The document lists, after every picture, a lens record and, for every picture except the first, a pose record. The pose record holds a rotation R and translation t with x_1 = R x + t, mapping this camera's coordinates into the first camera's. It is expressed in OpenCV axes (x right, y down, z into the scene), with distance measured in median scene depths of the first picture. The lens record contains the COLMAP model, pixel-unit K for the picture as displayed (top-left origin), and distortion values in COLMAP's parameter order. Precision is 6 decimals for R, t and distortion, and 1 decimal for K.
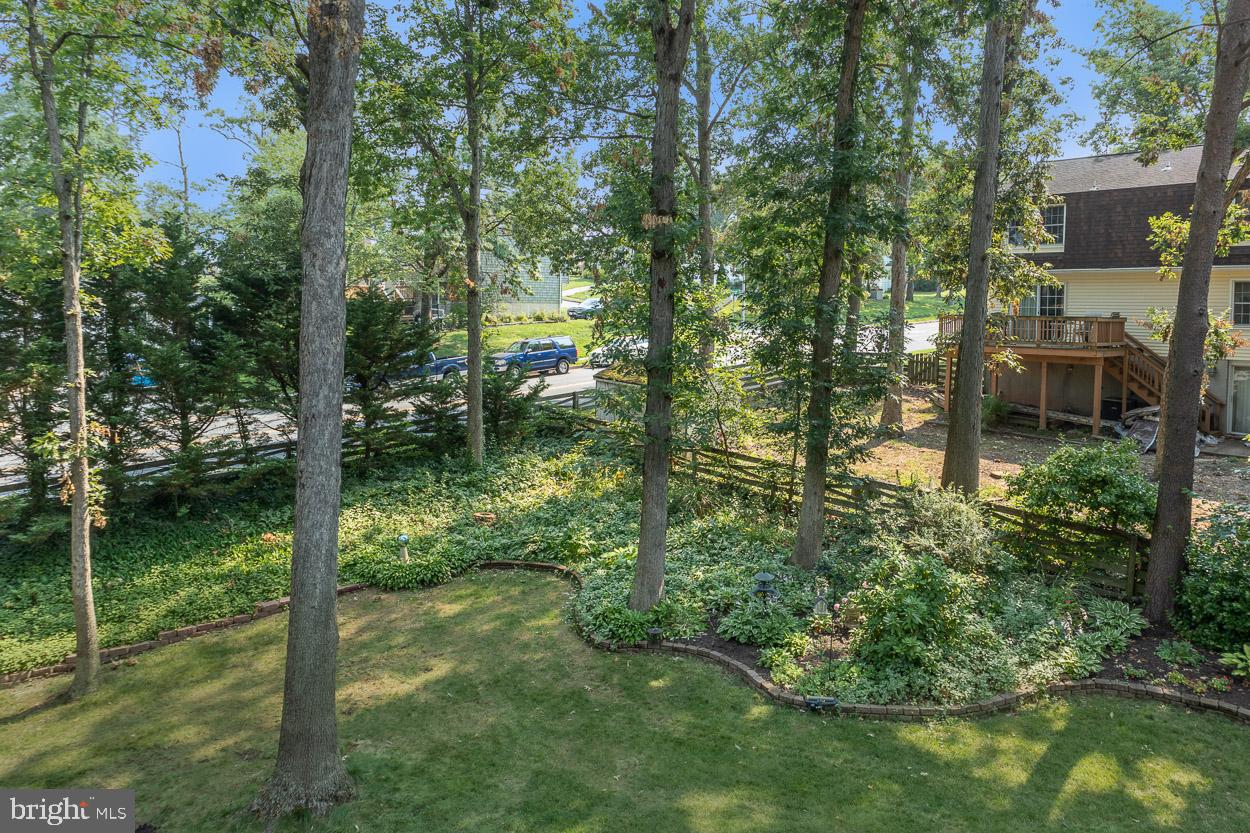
lens RADIAL K [[867.4, 0, 621.8], [0, 867.4, 324.2], [0, 0, 1]] dist [-0.005134, -0.002761]
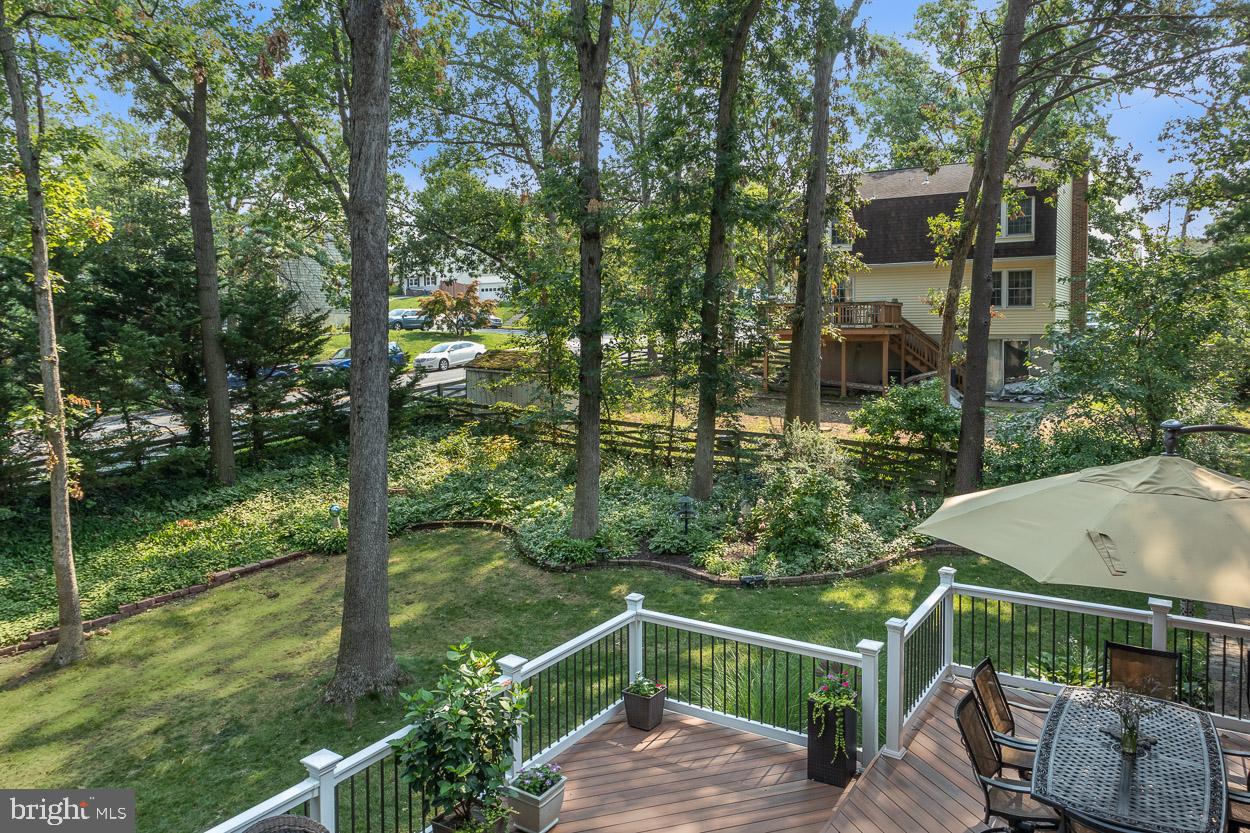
lens RADIAL K [[869.8, 0, 632.6], [0, 869.8, 345.8], [0, 0, 1]] dist [0.002285, 0.000387]
pose [[0.962511, -0.030800, 0.269490, -0.181844], [0.029754, 0.999526, 0.007967, 0.049259], [-0.269607, 0.000350, 0.962970, -0.126418]]
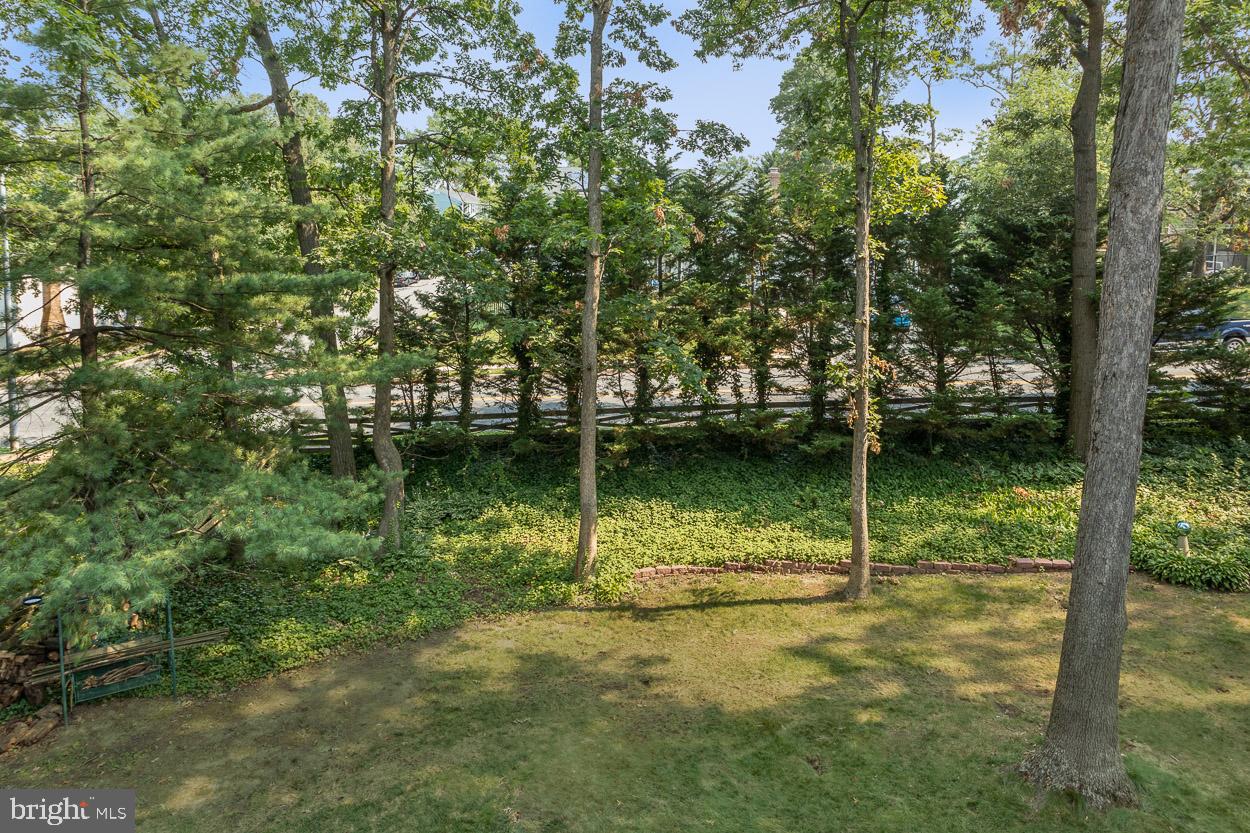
lens RADIAL K [[866.9, 0, 619.1], [0, 866.9, 303.0], [0, 0, 1]] dist [-0.002949, -0.002406]
pose [[0.697139, 0.055720, -0.714767, -0.041076], [-0.030880, 0.998384, 0.047712, 0.002343], [0.716271, -0.011190, 0.697733, 0.001939]]
